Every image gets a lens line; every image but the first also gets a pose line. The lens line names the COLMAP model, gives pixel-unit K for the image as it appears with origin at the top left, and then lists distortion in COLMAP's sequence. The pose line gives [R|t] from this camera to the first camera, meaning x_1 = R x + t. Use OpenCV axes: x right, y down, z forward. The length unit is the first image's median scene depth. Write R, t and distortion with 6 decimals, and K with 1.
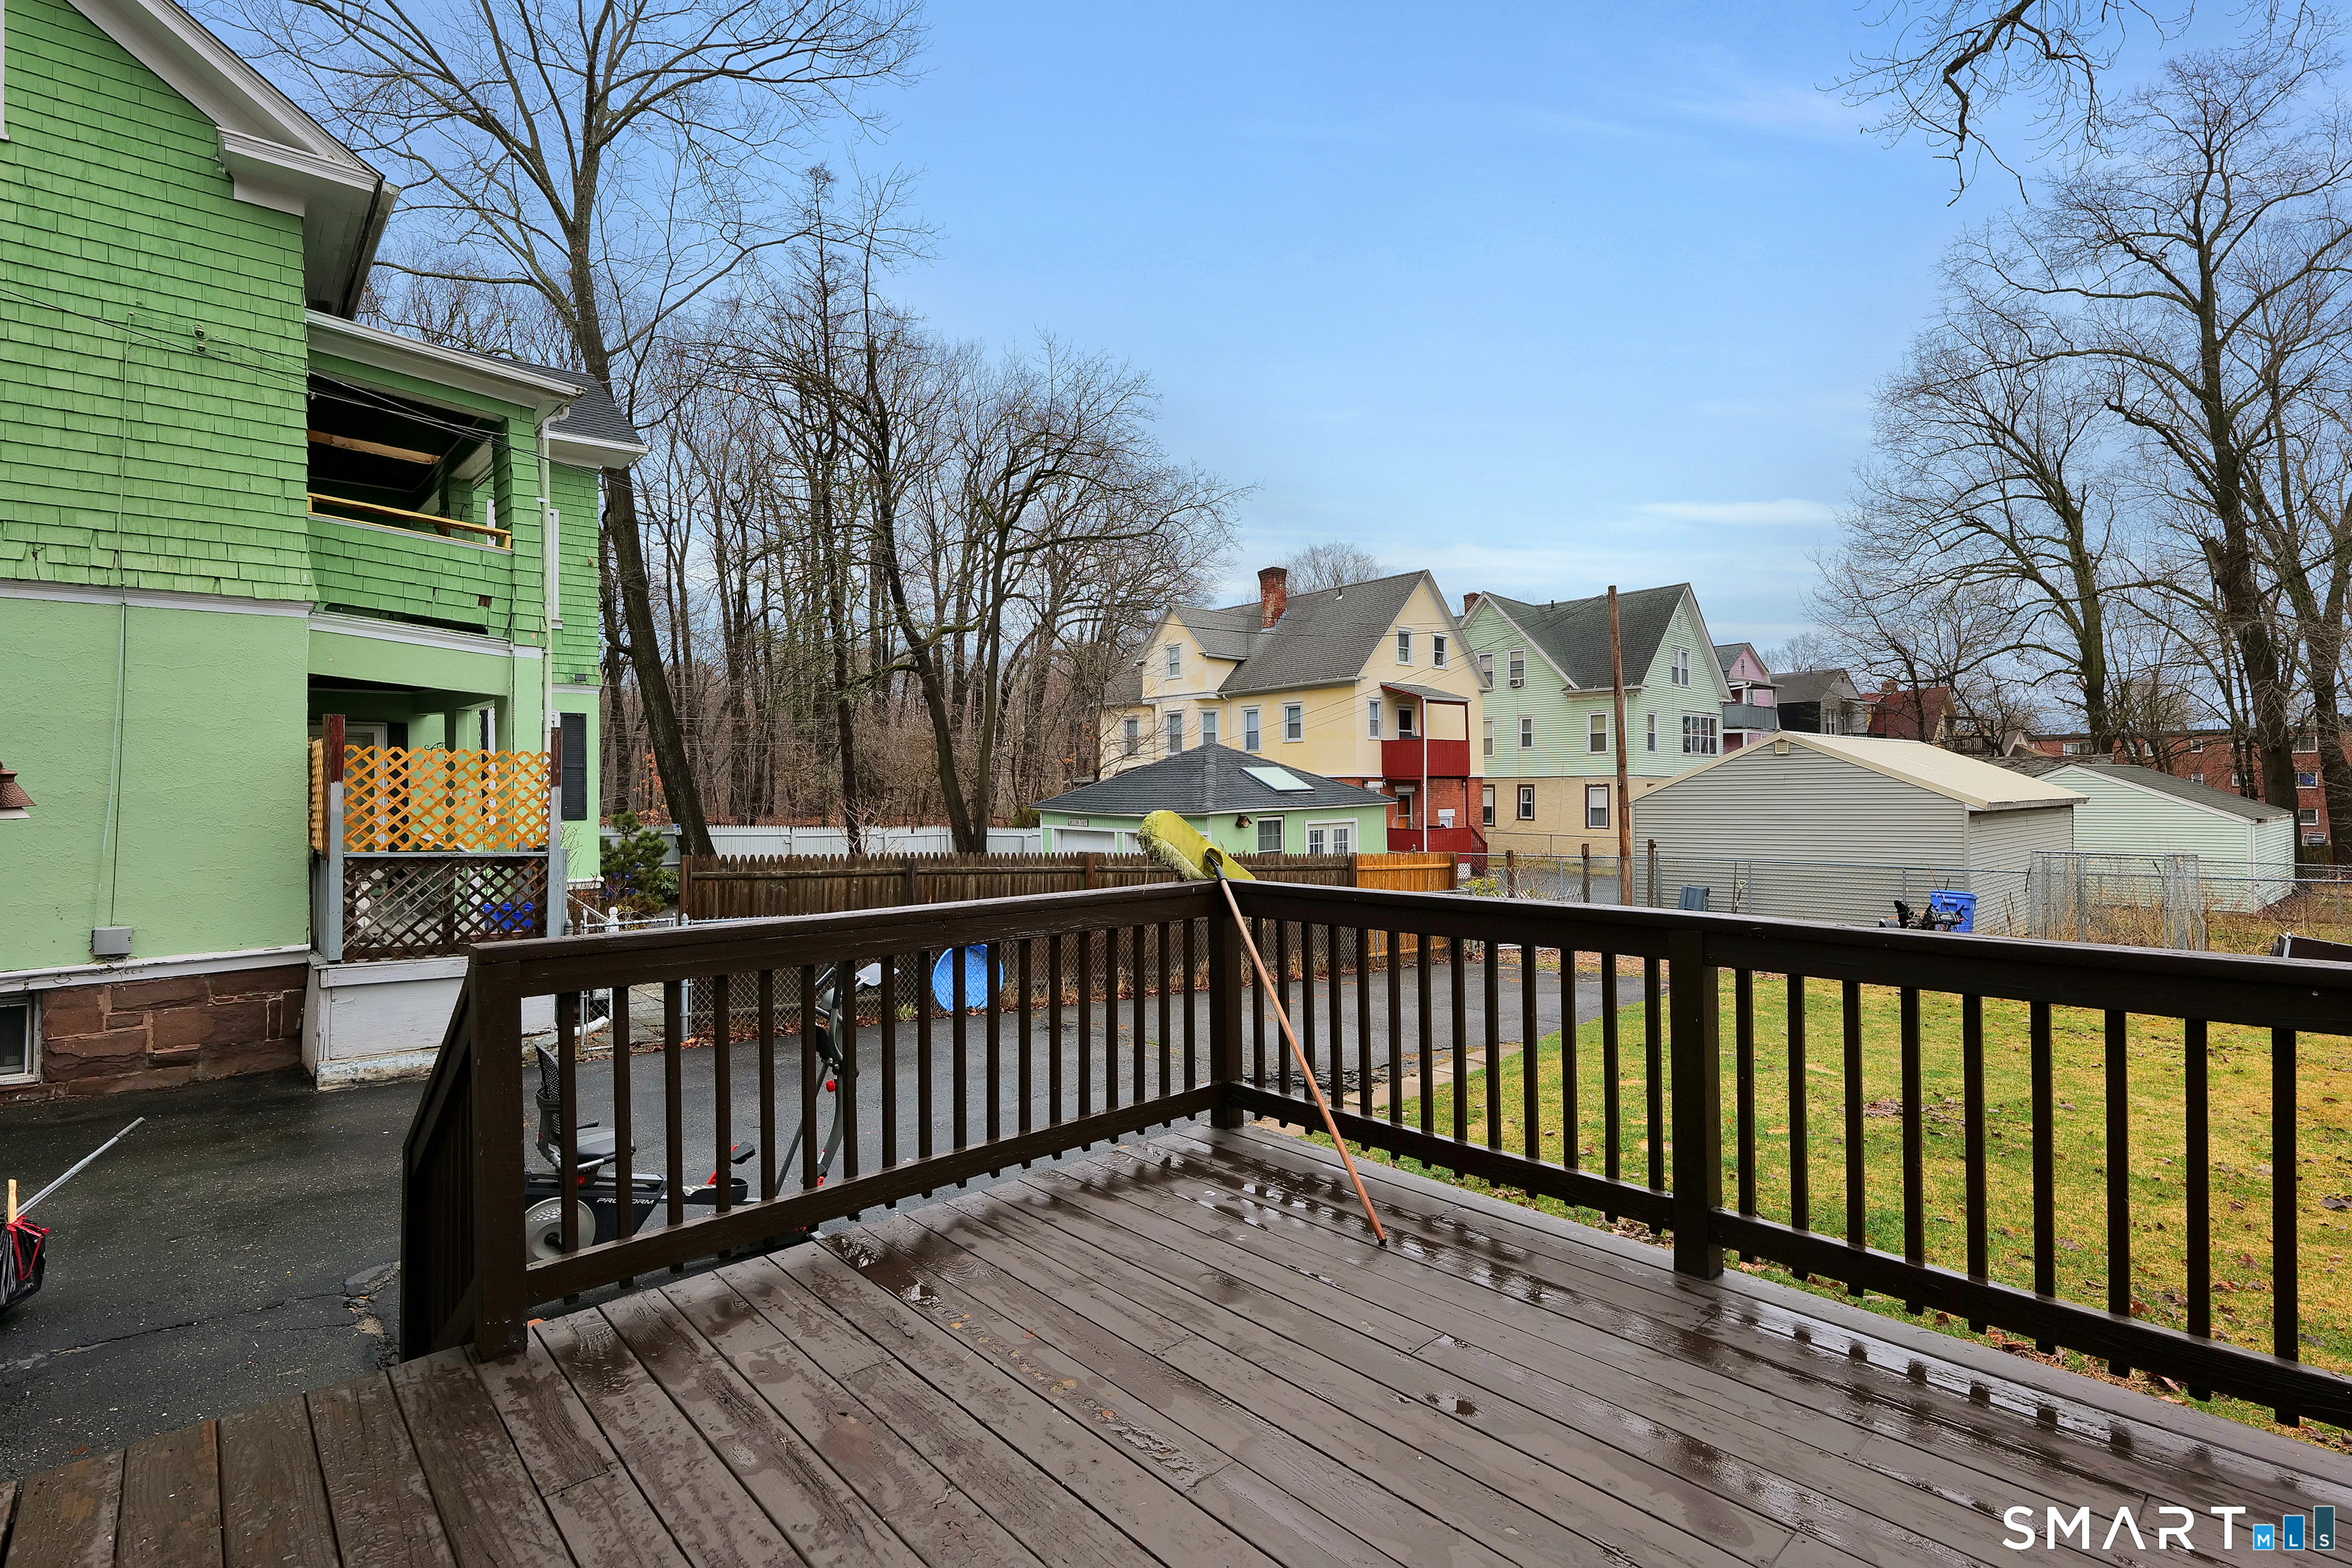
lens RADIAL K [[1096.9, 0, 1179.1], [0, 1096.9, 785.4], [0, 0, 1]] dist [0.008073, -0.001908]
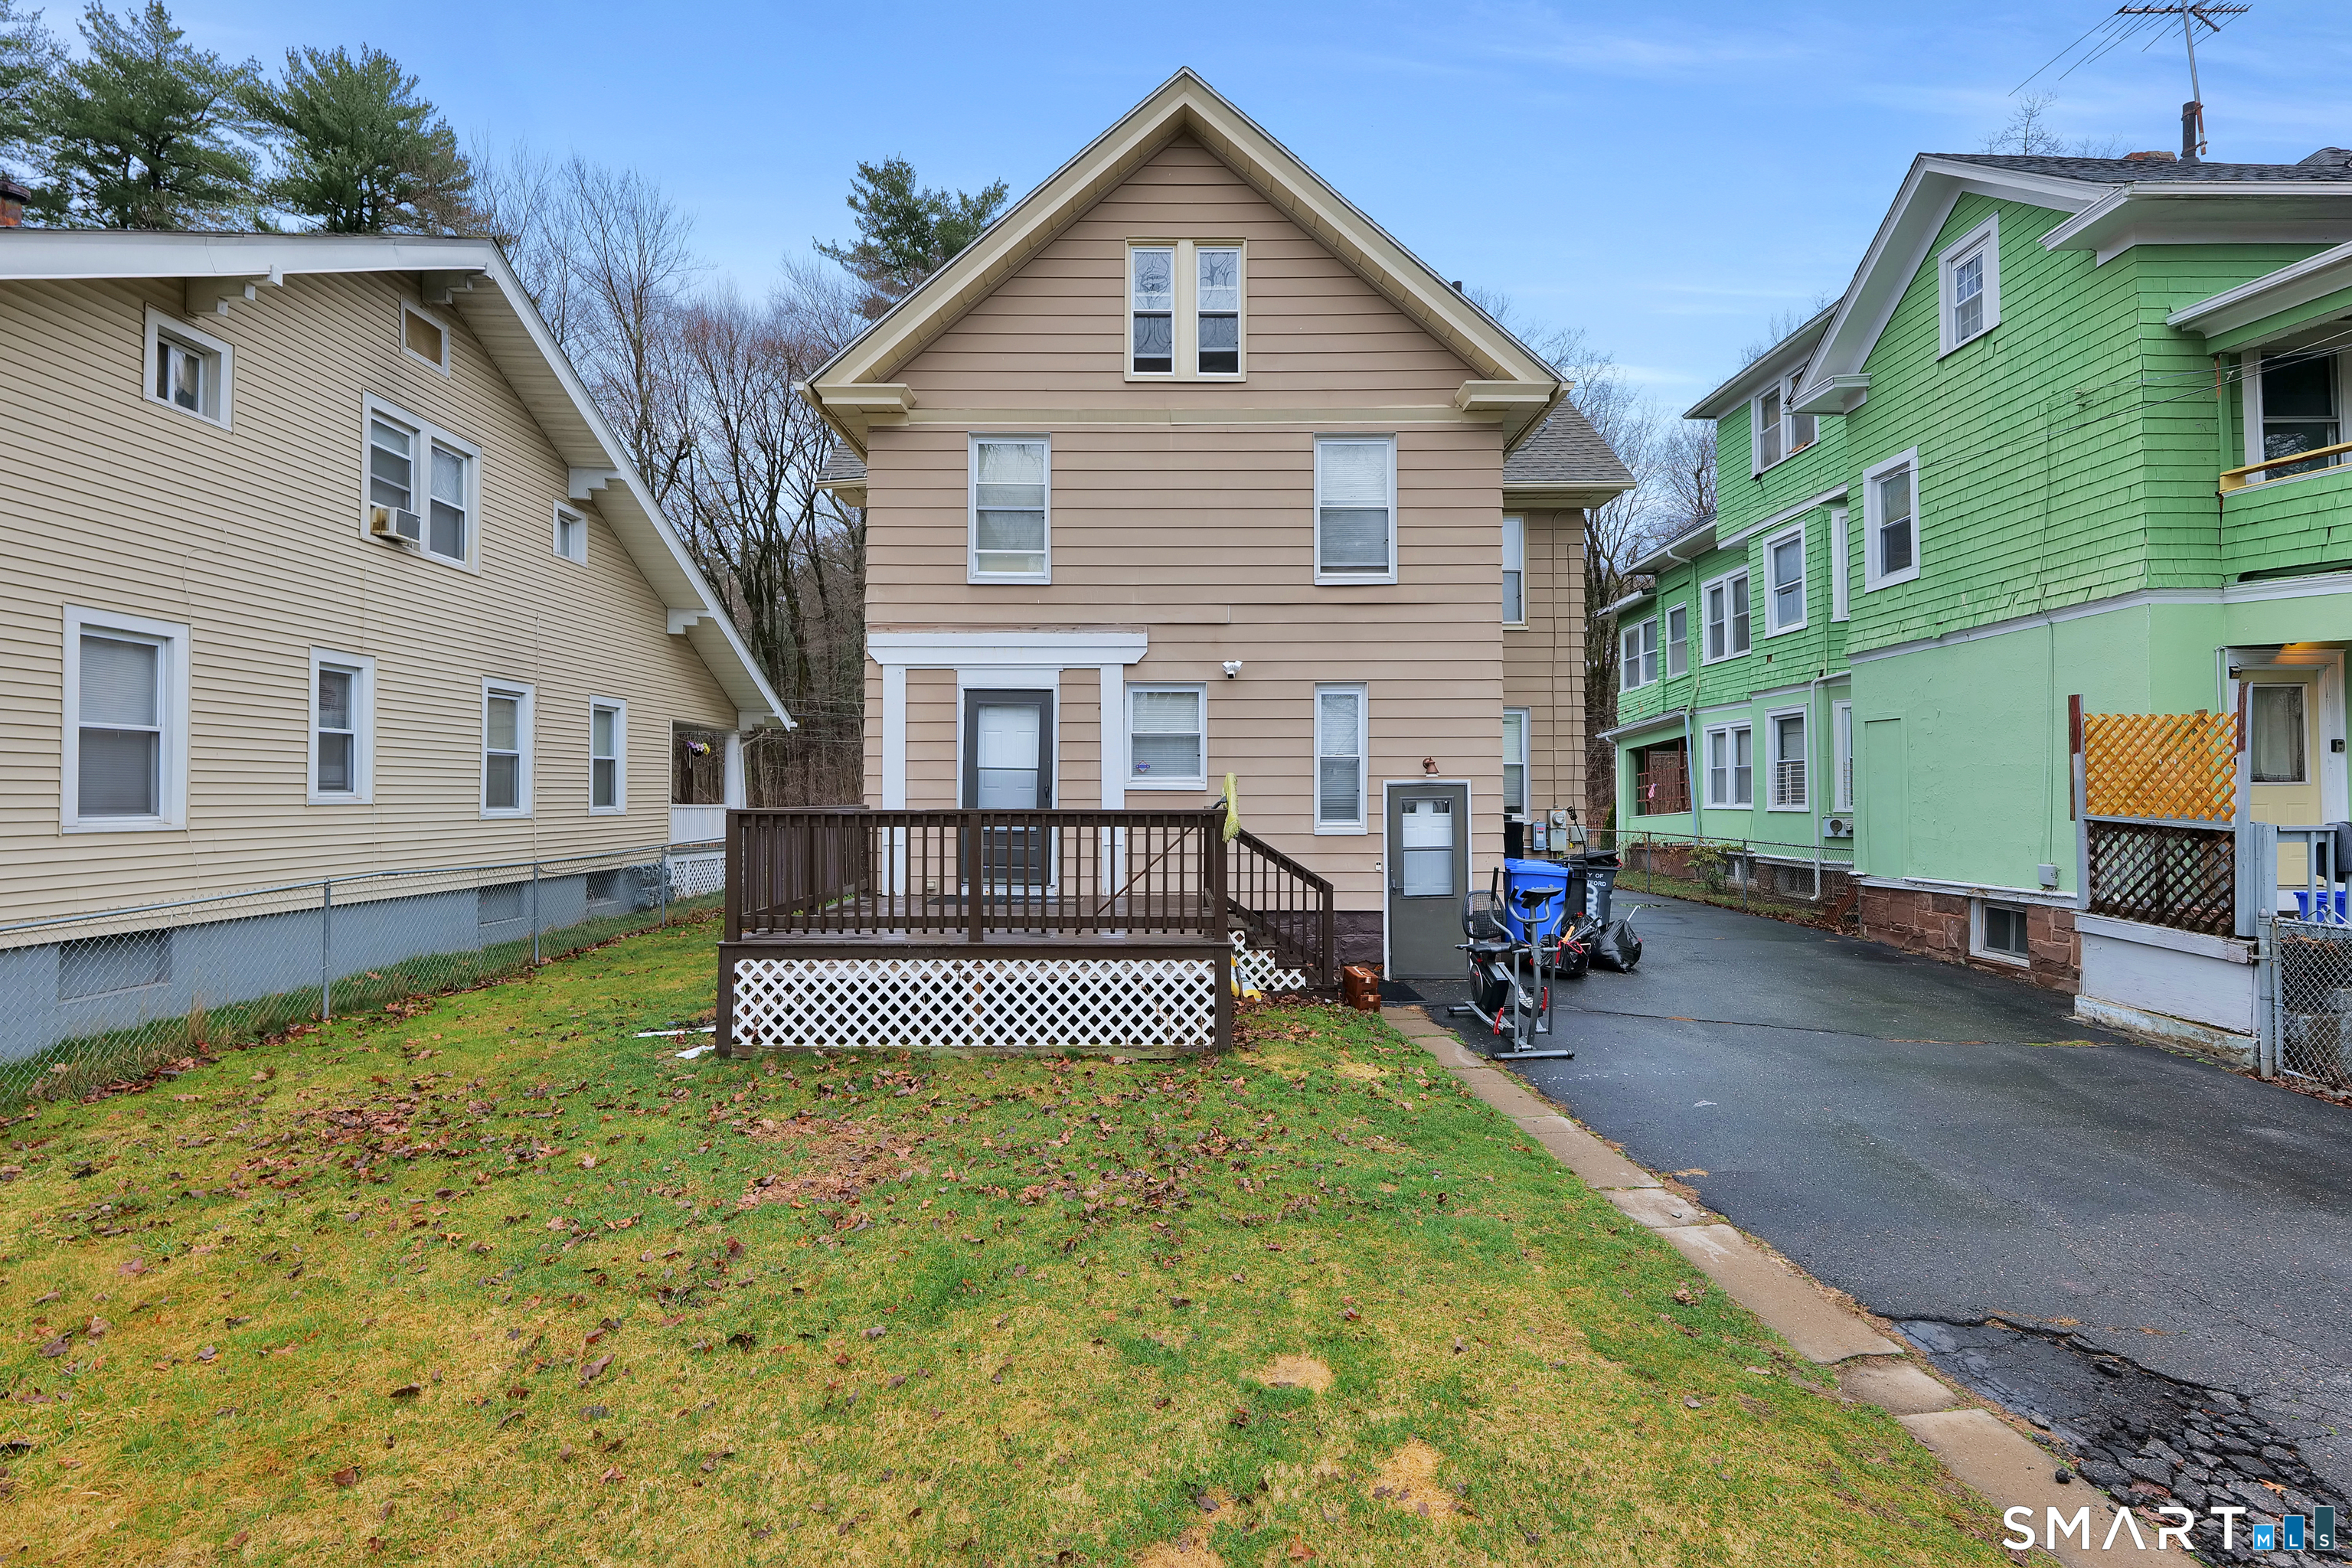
lens RADIAL K [[1096.9, 0, 1169.4], [0, 1096.9, 769.2], [0, 0, 1]] dist [0.008073, -0.001908]
pose [[-0.670707, -0.007489, -0.741685, 0.699825], [0.010770, 0.999745, -0.019834, 0.025502], [0.741644, -0.021291, -0.670455, 1.039359]]
